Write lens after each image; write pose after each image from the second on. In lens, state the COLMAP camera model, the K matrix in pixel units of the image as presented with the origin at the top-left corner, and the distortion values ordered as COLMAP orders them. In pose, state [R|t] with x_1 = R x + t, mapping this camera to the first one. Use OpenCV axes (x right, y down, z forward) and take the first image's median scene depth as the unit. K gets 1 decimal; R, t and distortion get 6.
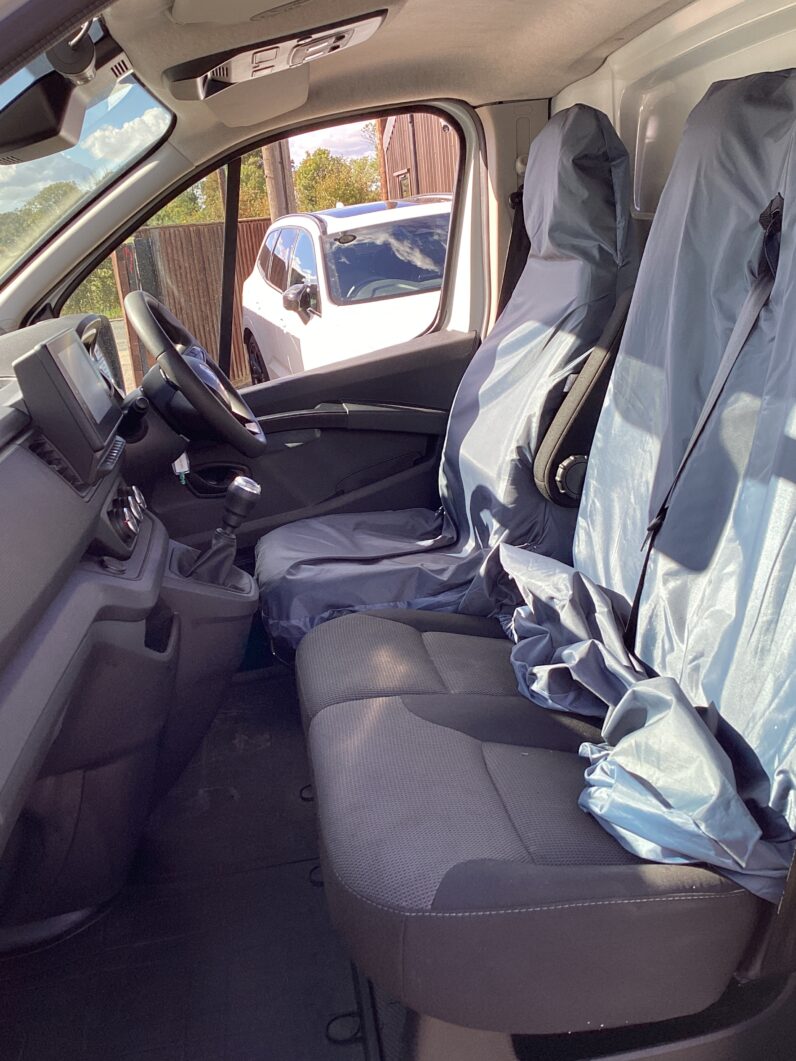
lens RADIAL K [[1039.9, 0, 391.6], [0, 1039.9, 524.9], [0, 0, 1]] dist [0.133347, -0.257558]
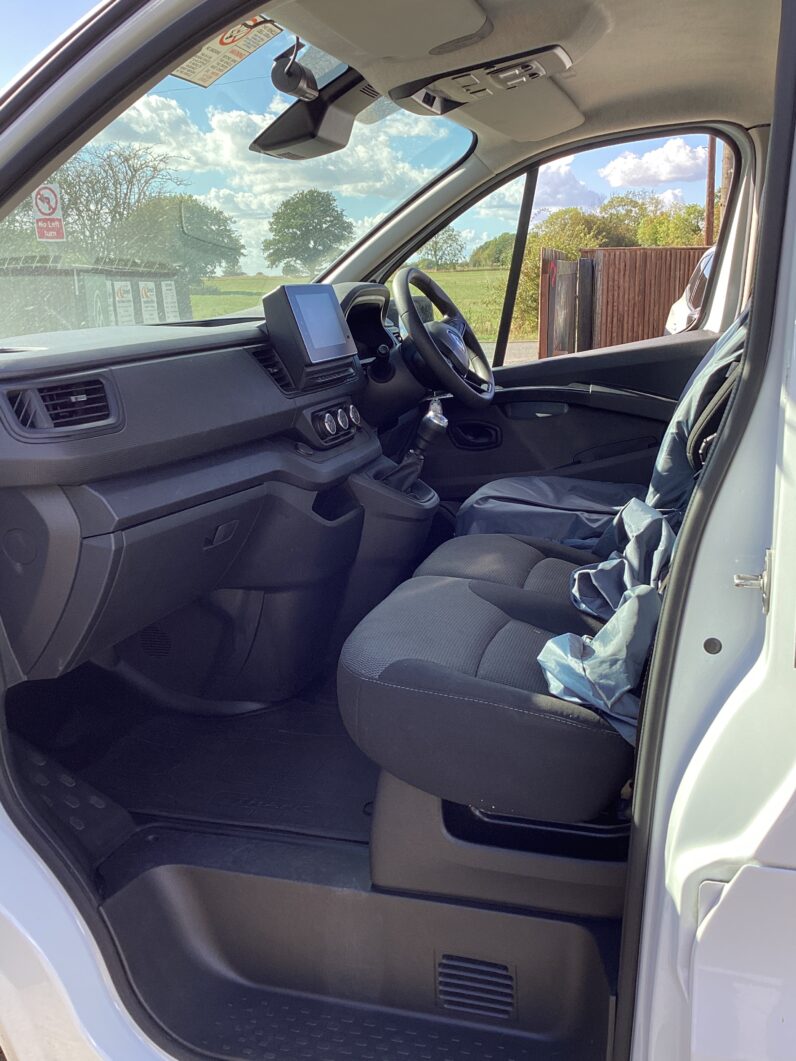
lens RADIAL K [[1039.9, 0, 391.6], [0, 1039.9, 524.9], [0, 0, 1]] dist [0.133347, -0.257558]
pose [[0.898028, 0.170039, -0.405748, 0.324669], [-0.180585, 0.983480, 0.012470, 0.077560], [0.401166, 0.062073, 0.913900, -0.159653]]
